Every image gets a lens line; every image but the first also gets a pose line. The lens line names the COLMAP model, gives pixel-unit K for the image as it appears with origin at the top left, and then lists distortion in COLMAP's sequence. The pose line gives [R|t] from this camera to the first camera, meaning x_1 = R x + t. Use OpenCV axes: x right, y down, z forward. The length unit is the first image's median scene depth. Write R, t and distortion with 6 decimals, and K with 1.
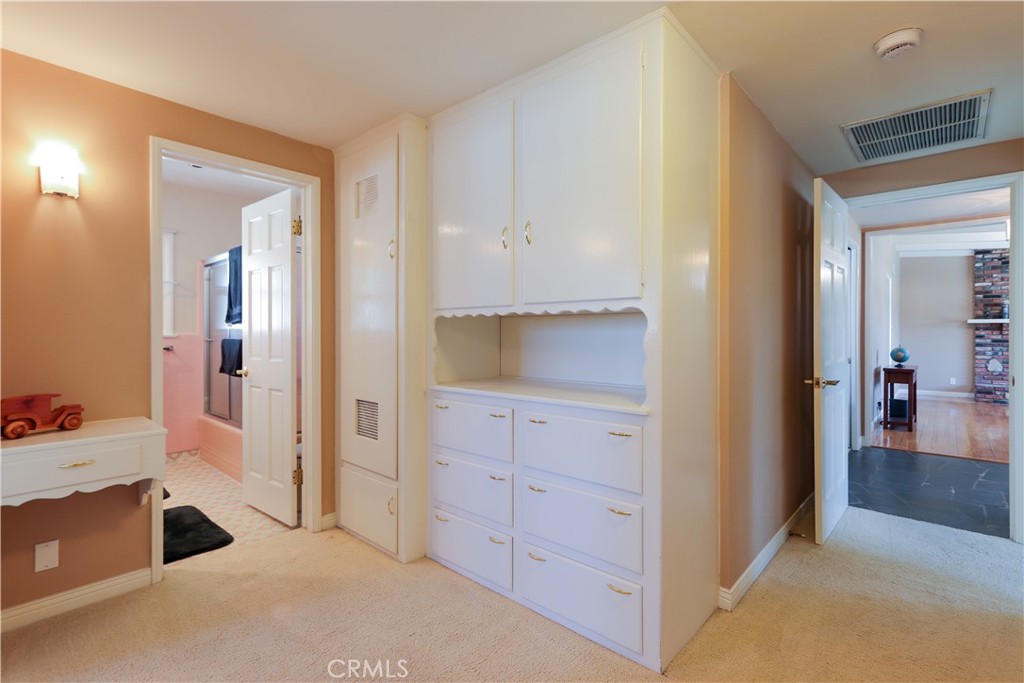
lens RADIAL K [[474.6, 0, 511.8], [0, 474.6, 334.5], [0, 0, 1]] dist [0.000086, 0.001945]
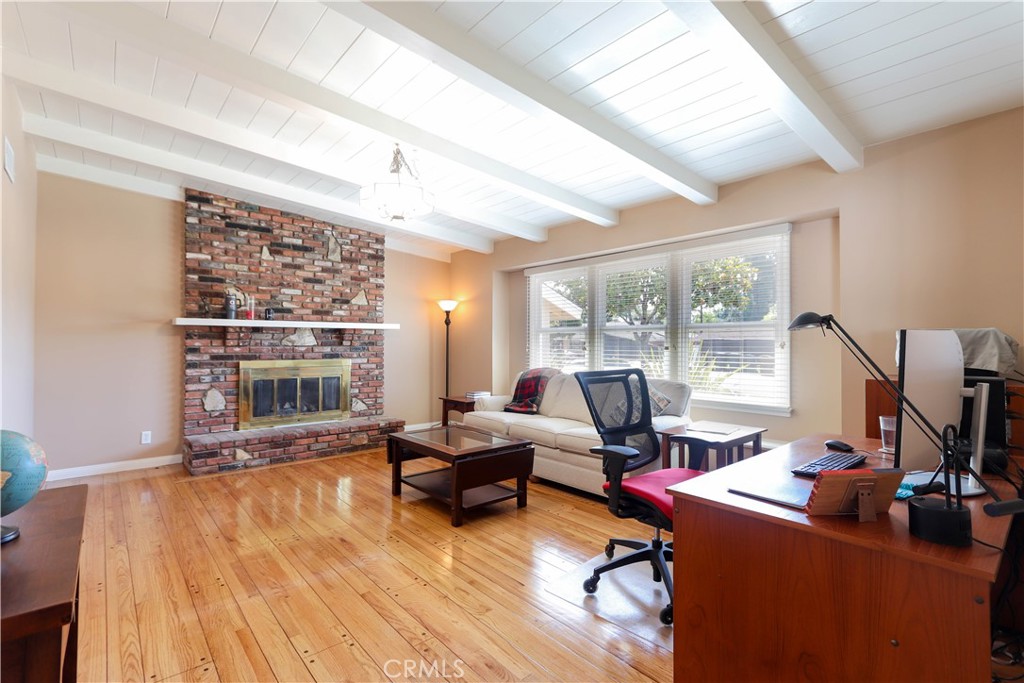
lens RADIAL K [[474.6, 0, 511.9], [0, 474.6, 337.3], [0, 0, 1]] dist [0.000086, 0.001945]
pose [[0.115031, 0.013371, 0.993272, 0.482057], [0.000006, 0.999909, -0.013462, -0.002907], [-0.993362, 0.001555, 0.115021, 0.572029]]
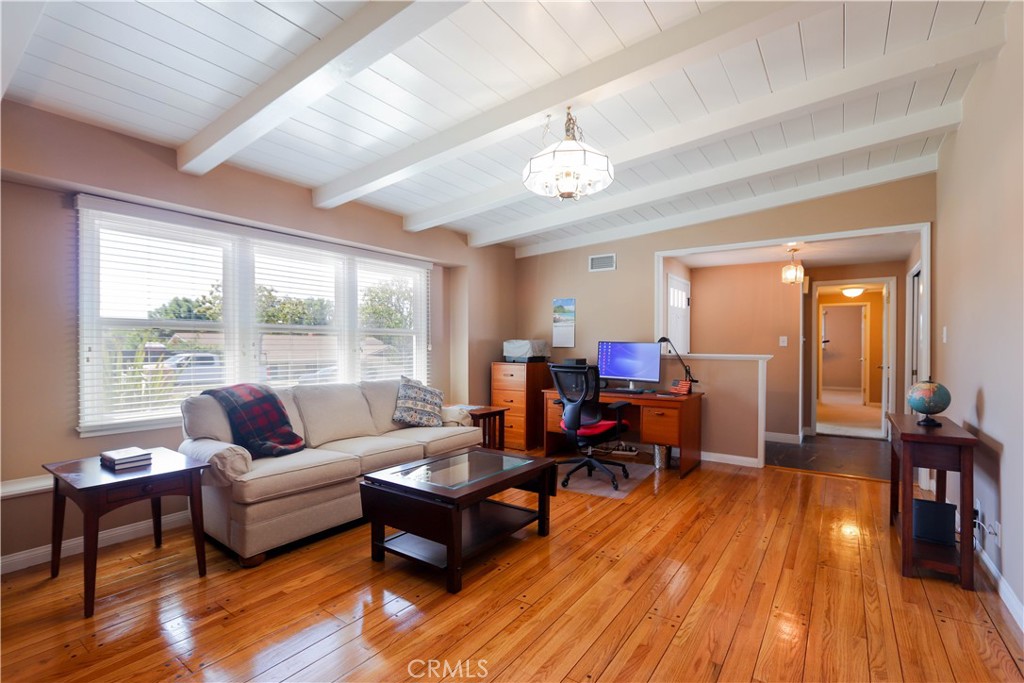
lens RADIAL K [[474.6, 0, 513.0], [0, 474.6, 343.8], [0, 0, 1]] dist [0.000086, 0.001945]
pose [[-0.991205, -0.000236, -0.132336, 1.380403], [-0.000646, 0.999995, 0.003062, -0.011640], [0.132335, 0.003121, -0.991200, 1.476908]]
